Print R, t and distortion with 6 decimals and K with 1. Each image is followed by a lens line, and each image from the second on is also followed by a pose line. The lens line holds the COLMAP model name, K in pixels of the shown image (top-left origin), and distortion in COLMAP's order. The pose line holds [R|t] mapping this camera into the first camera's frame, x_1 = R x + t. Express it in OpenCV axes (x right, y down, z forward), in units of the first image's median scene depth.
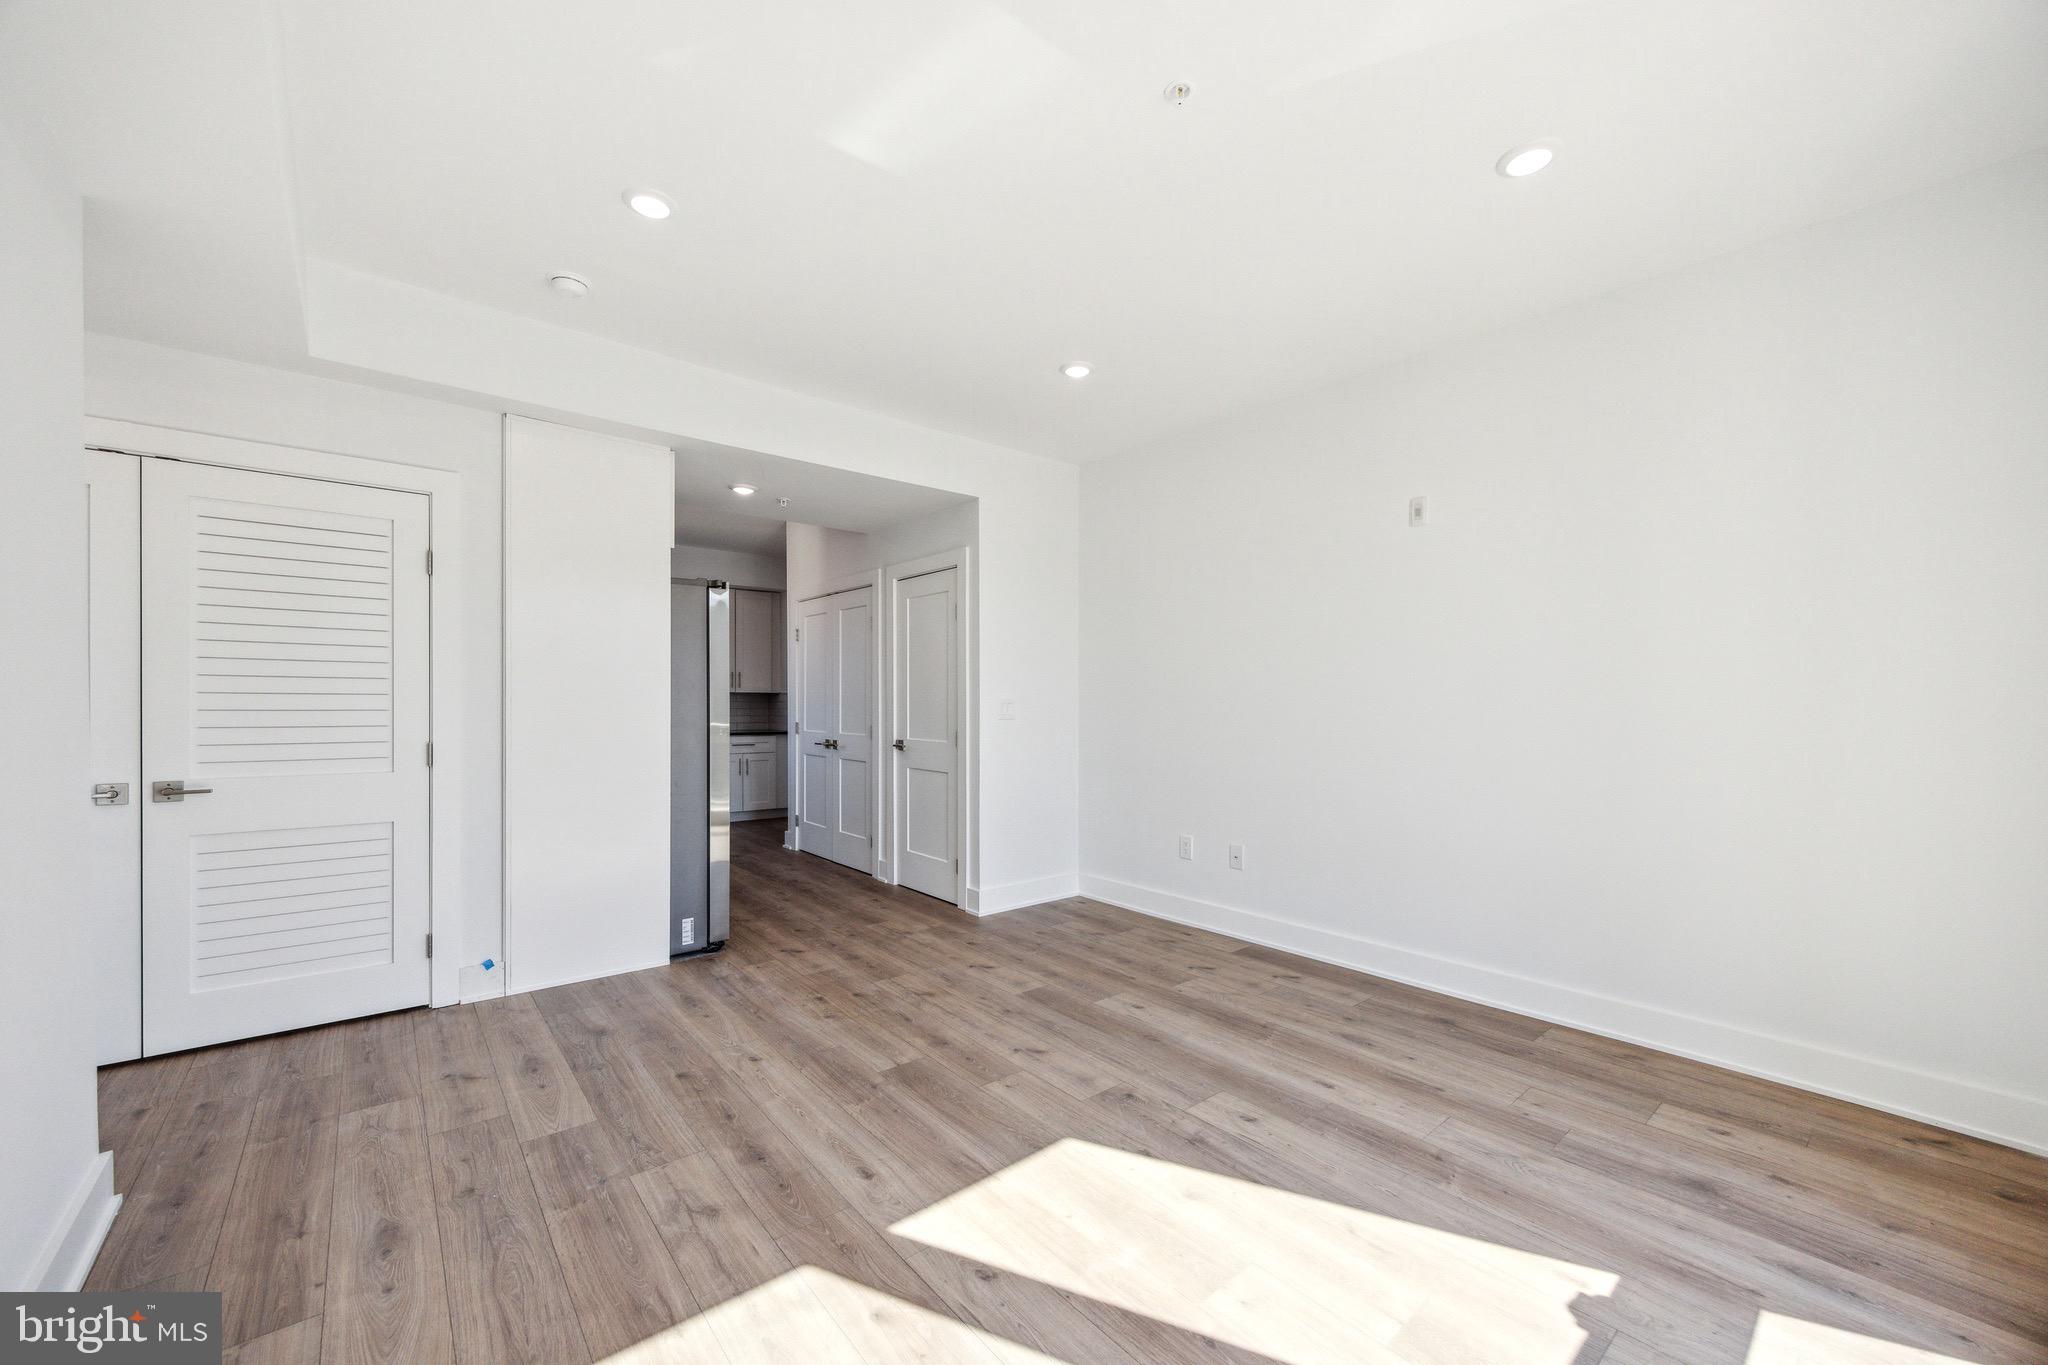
lens RADIAL K [[782.3, 0, 1018.6], [0, 782.3, 700.2], [0, 0, 1]] dist [-0.002621, 0.000026]
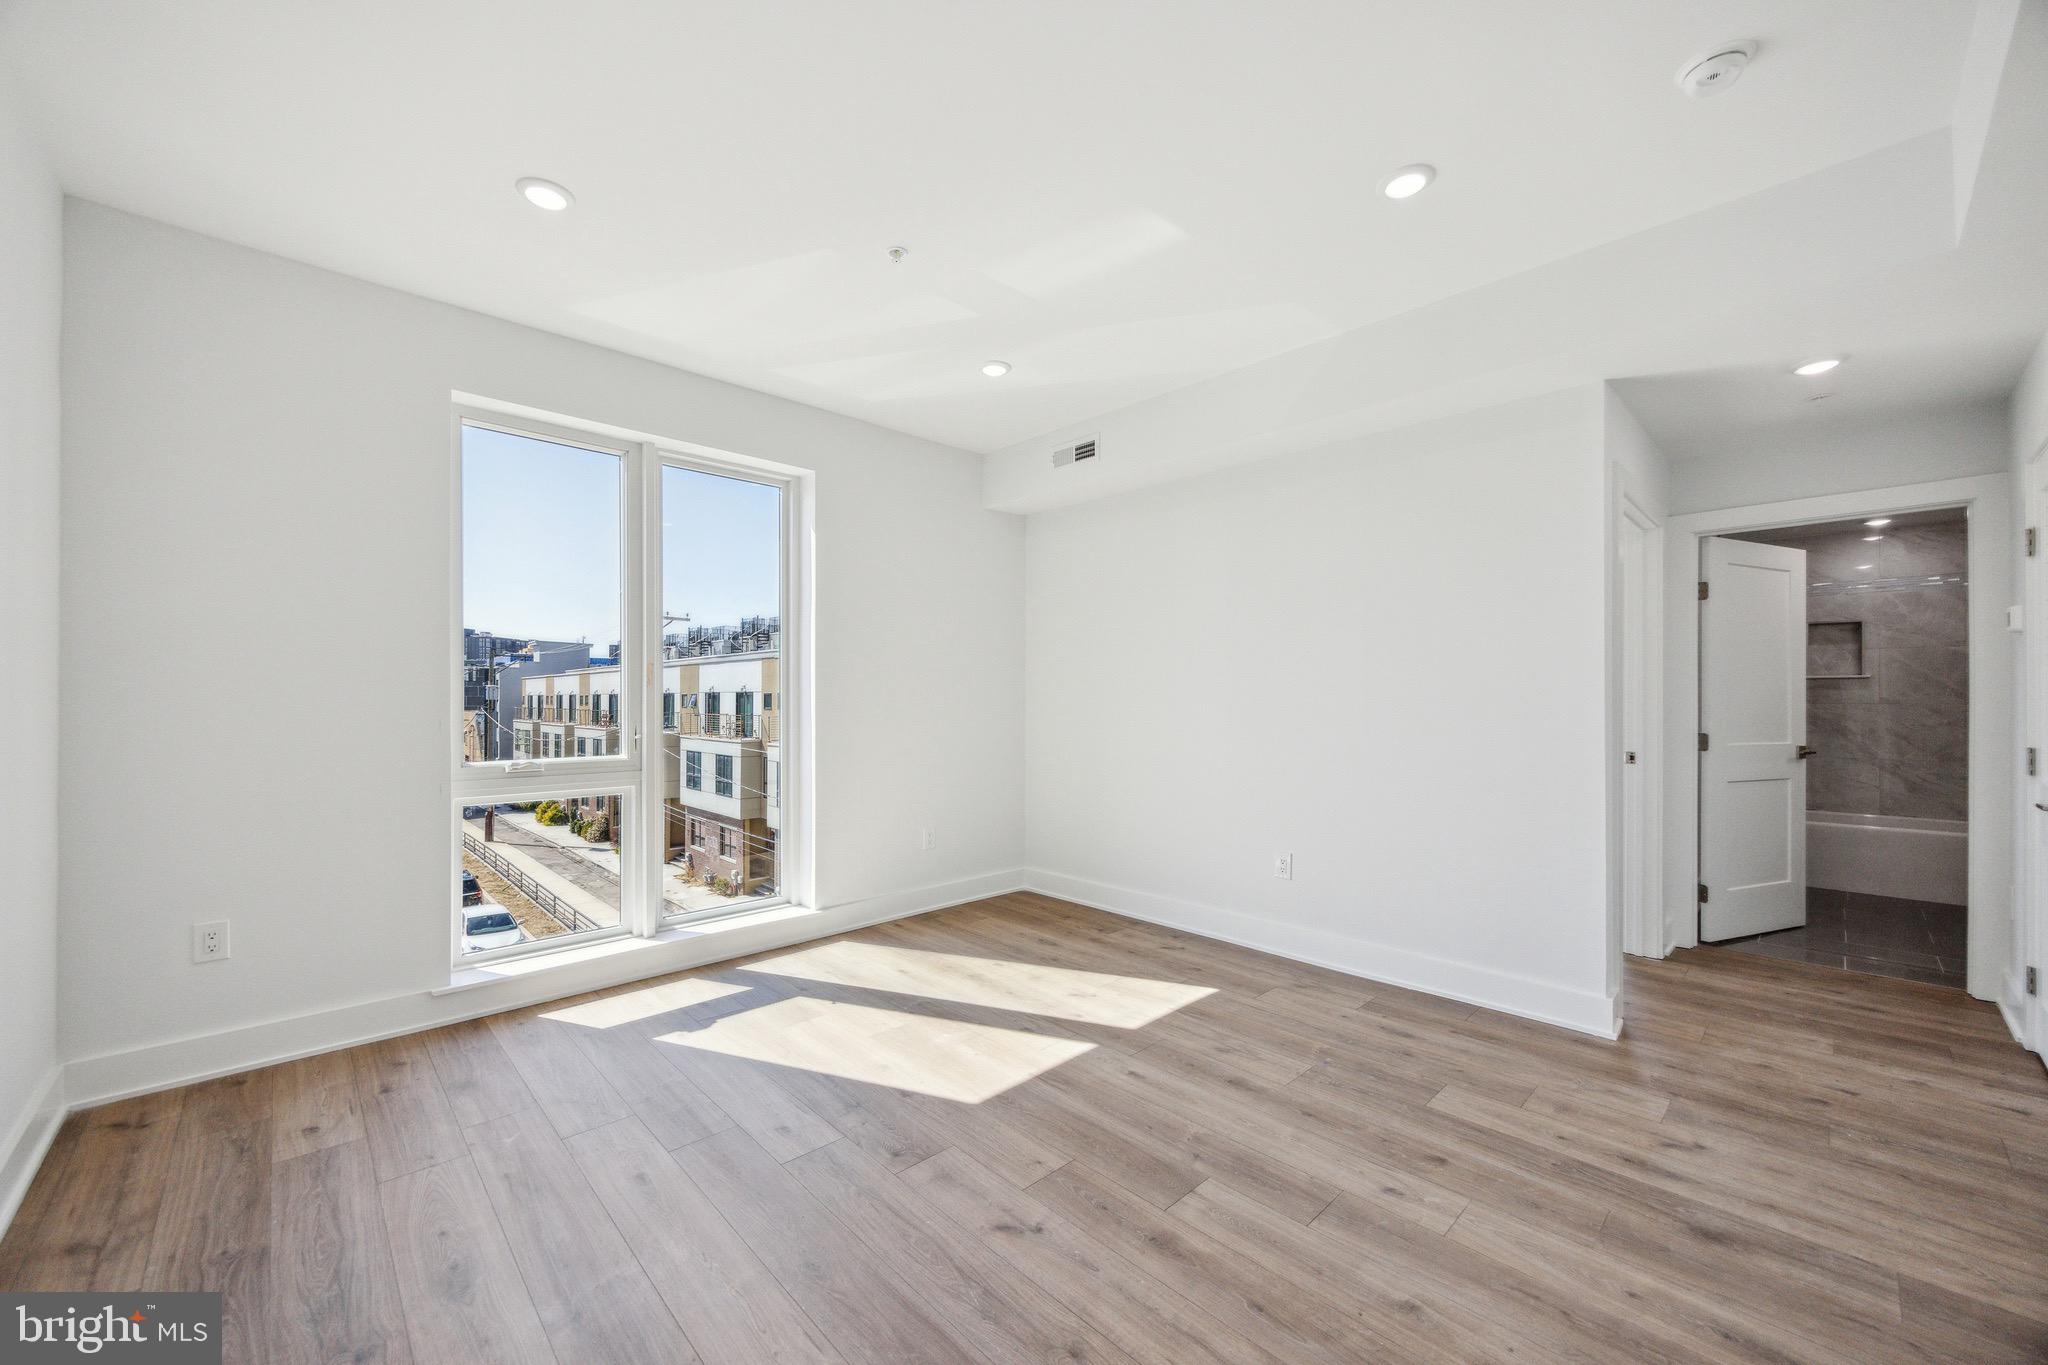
lens RADIAL K [[782.3, 0, 1024.5], [0, 782.3, 696.5], [0, 0, 1]] dist [-0.002621, 0.000026]
pose [[-0.997029, -0.007393, -0.076666, 0.059623], [-0.006589, 0.999921, -0.010743, 0.005969], [0.076739, -0.010206, -0.996999, 1.574958]]
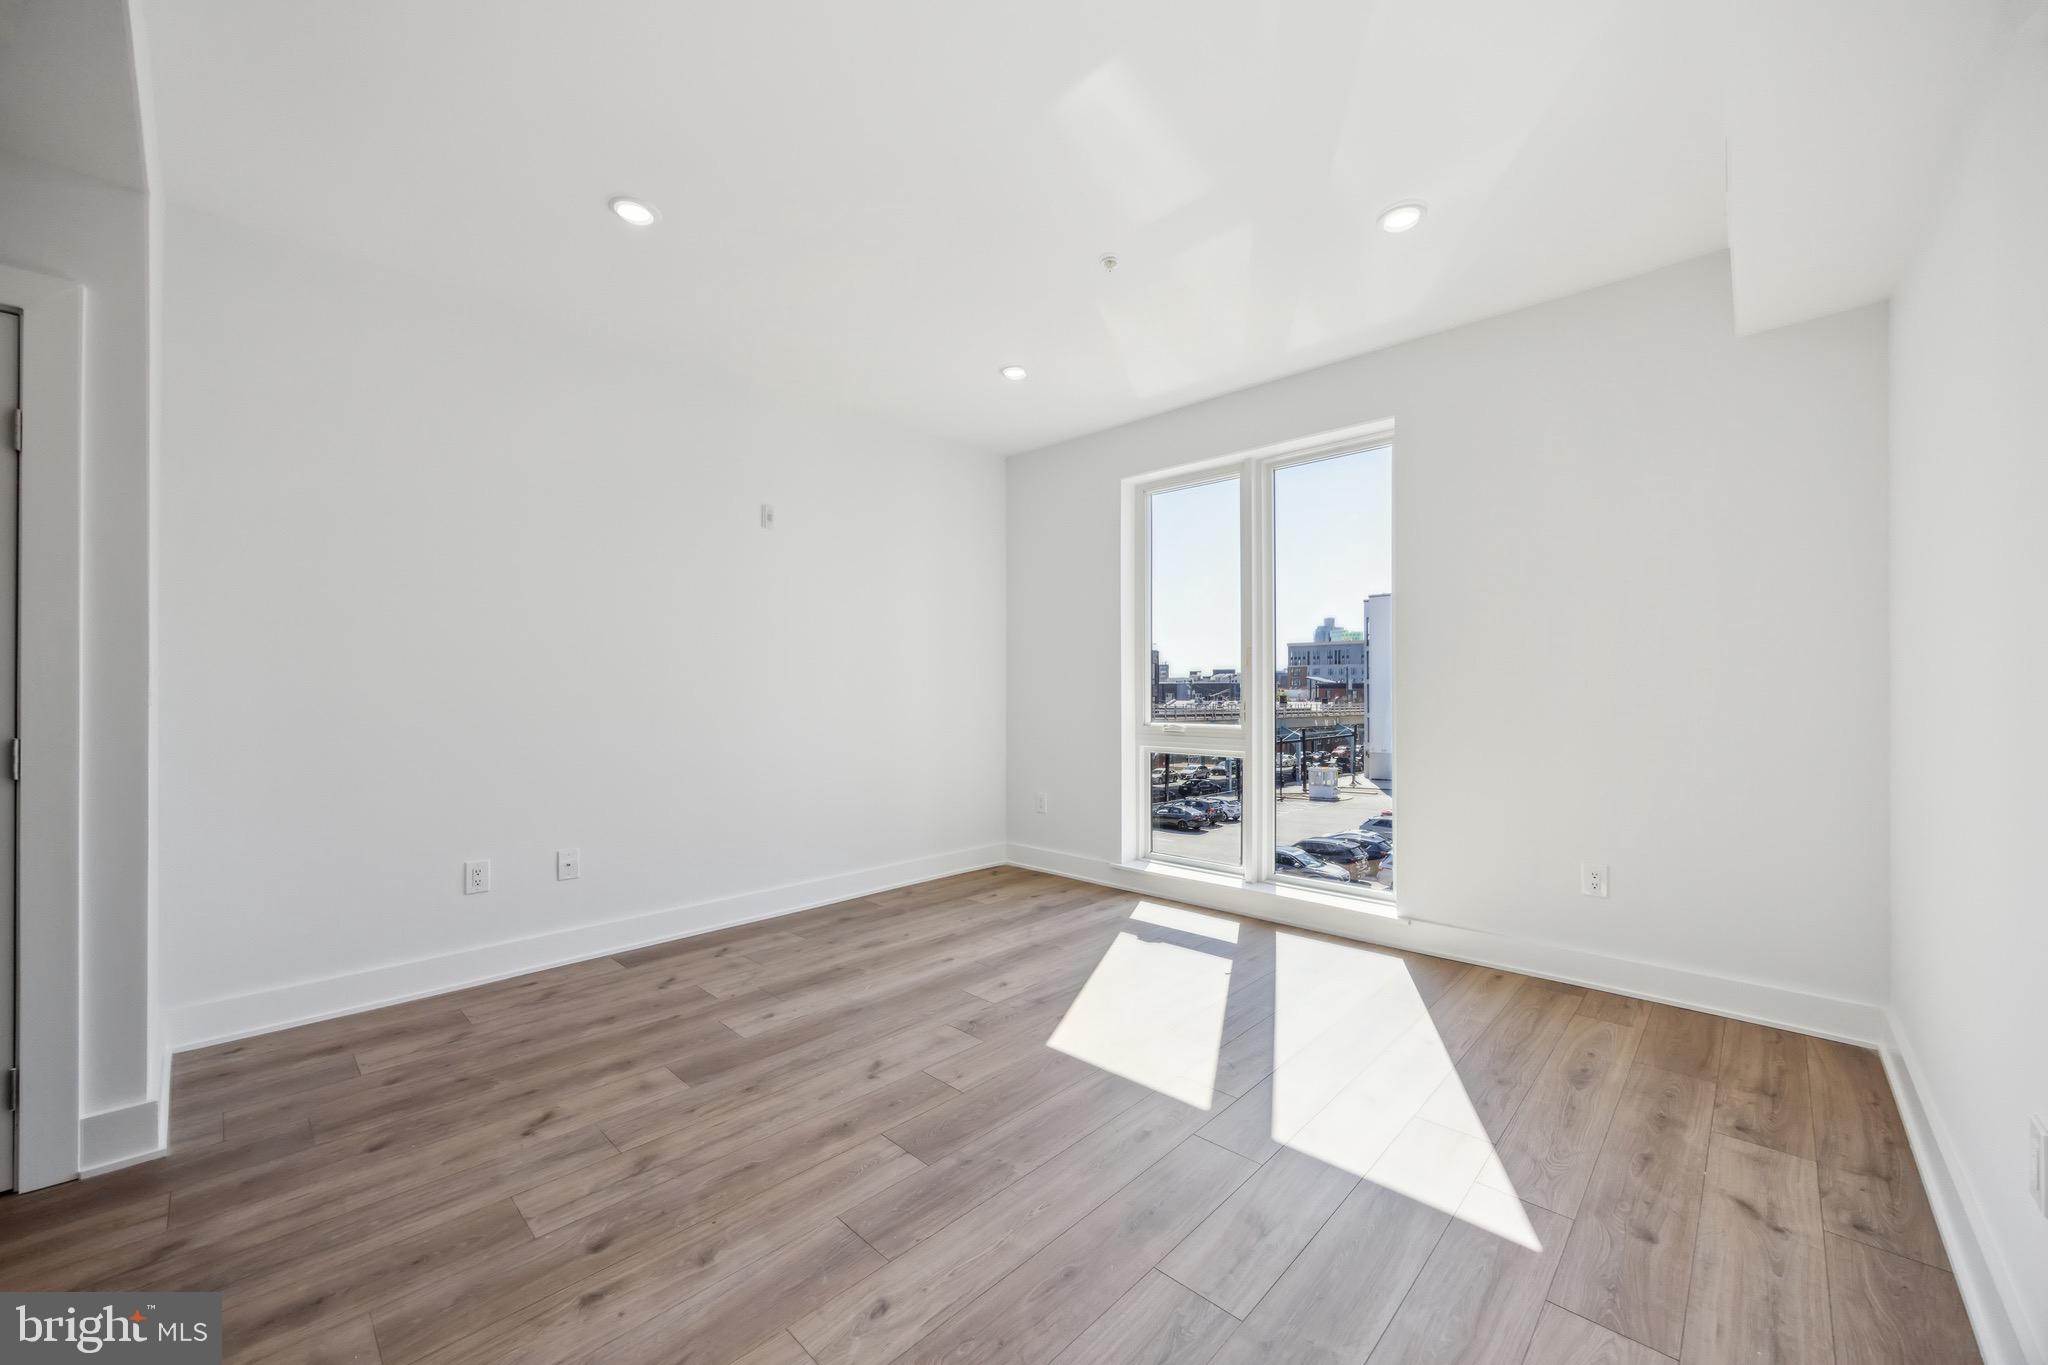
lens RADIAL K [[782.3, 0, 1008.6], [0, 782.3, 689.0], [0, 0, 1]] dist [-0.002621, 0.000026]
pose [[-0.104295, -0.000346, 0.994546, -0.823518], [-0.003557, 0.999994, -0.000025, 0.021833], [-0.994540, -0.003540, -0.104295, 0.894014]]
